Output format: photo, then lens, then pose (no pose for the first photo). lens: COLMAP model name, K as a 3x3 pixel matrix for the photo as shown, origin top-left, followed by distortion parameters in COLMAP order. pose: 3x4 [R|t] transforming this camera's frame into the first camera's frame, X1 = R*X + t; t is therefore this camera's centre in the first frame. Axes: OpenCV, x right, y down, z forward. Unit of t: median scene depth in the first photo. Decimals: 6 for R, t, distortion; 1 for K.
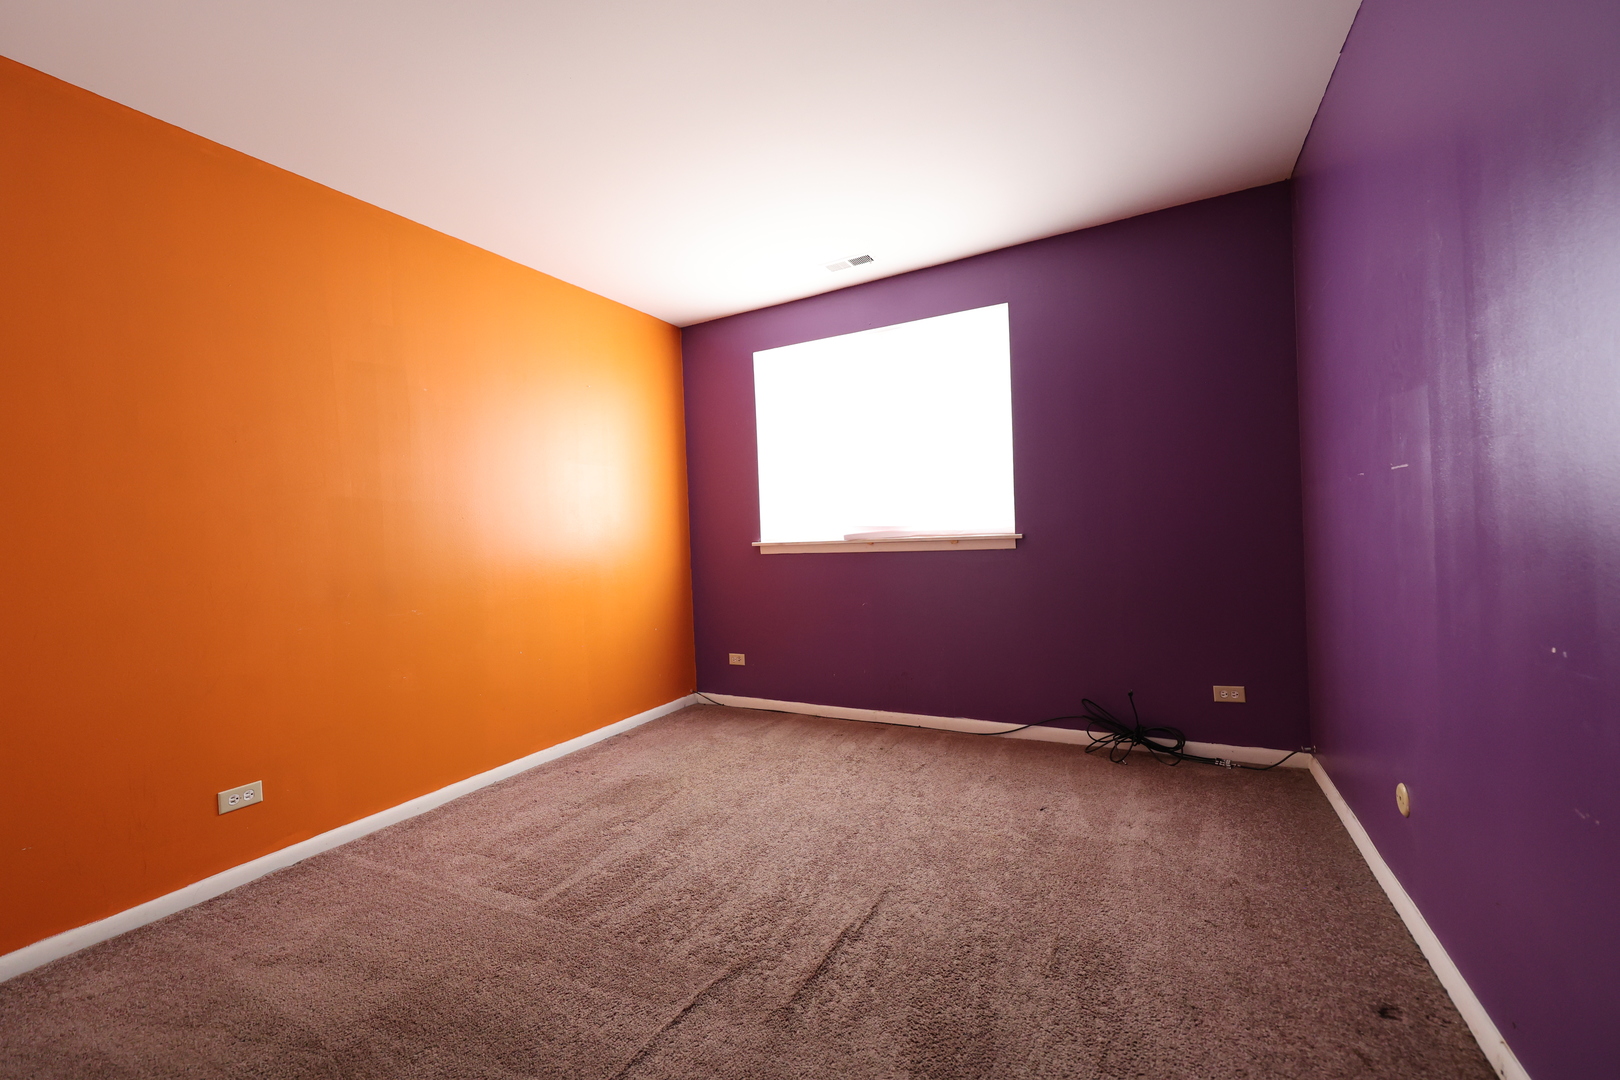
lens RADIAL K [[650.7, 0, 810.6], [0, 650.7, 540.8], [0, 0, 1]] dist [0.004332, -0.000021]
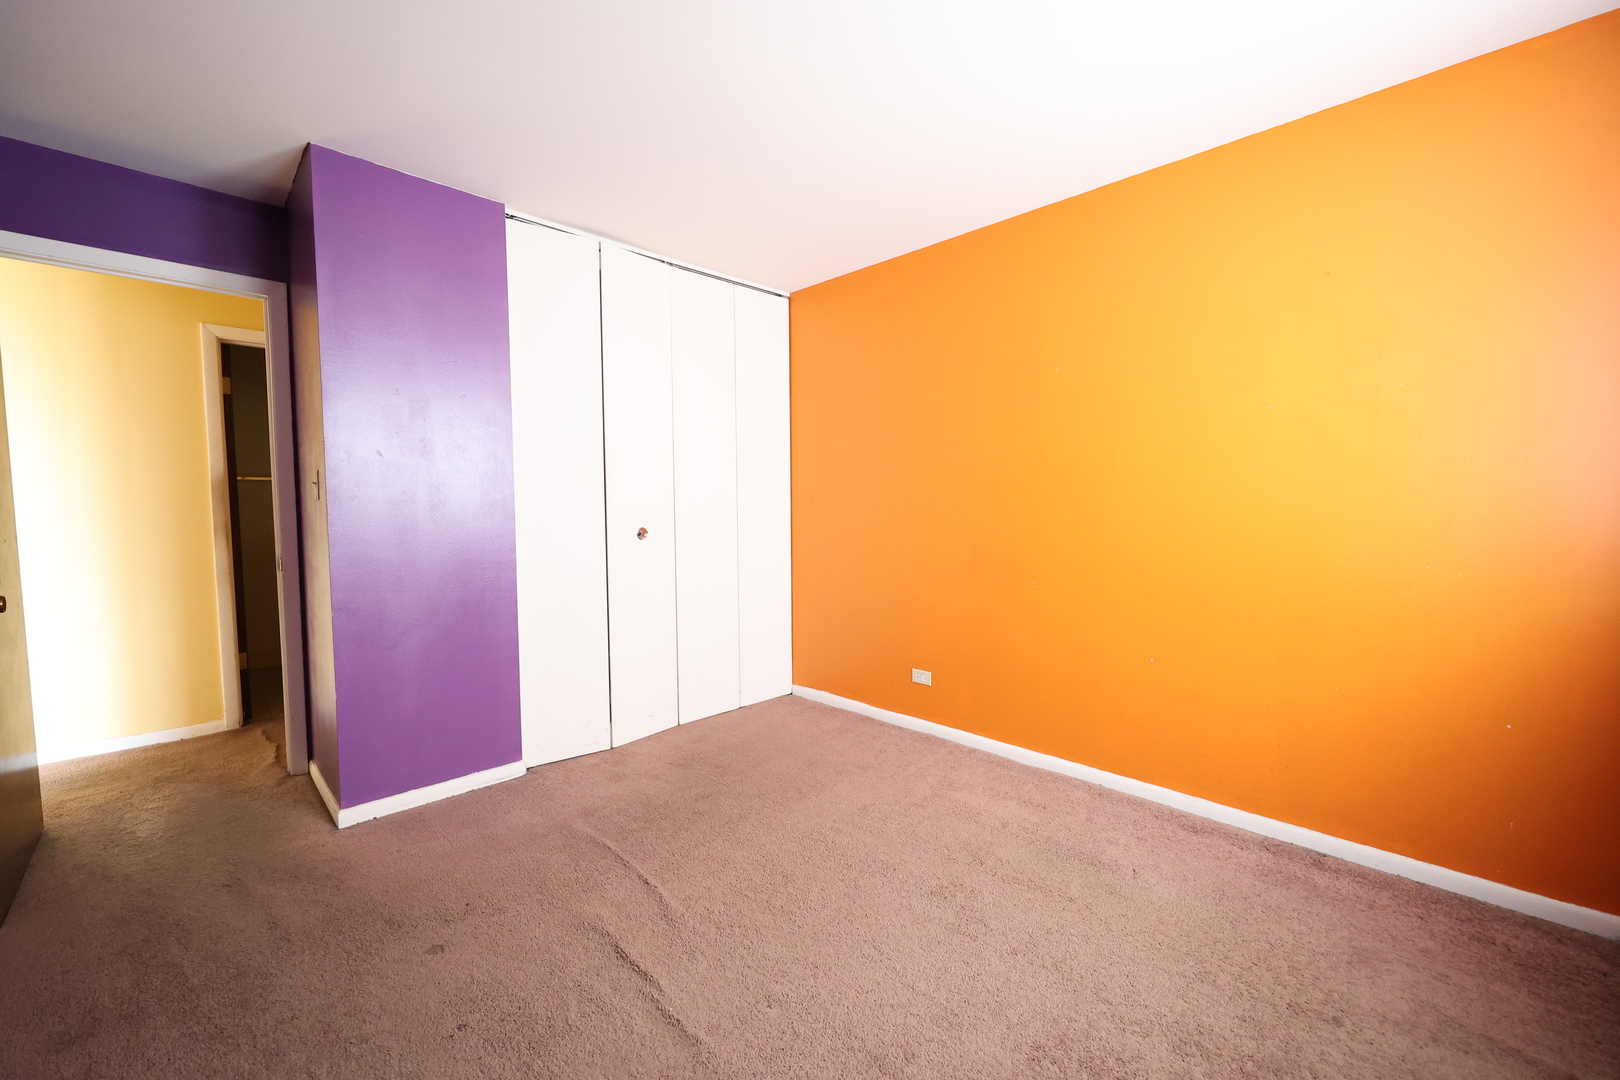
lens RADIAL K [[650.7, 0, 810.9], [0, 650.7, 541.1], [0, 0, 1]] dist [0.004332, -0.000021]
pose [[-0.376756, 0.056250, -0.924603, 0.447824], [0.009298, 0.998334, 0.056947, -0.006409], [0.926266, 0.012858, -0.376651, 0.976264]]
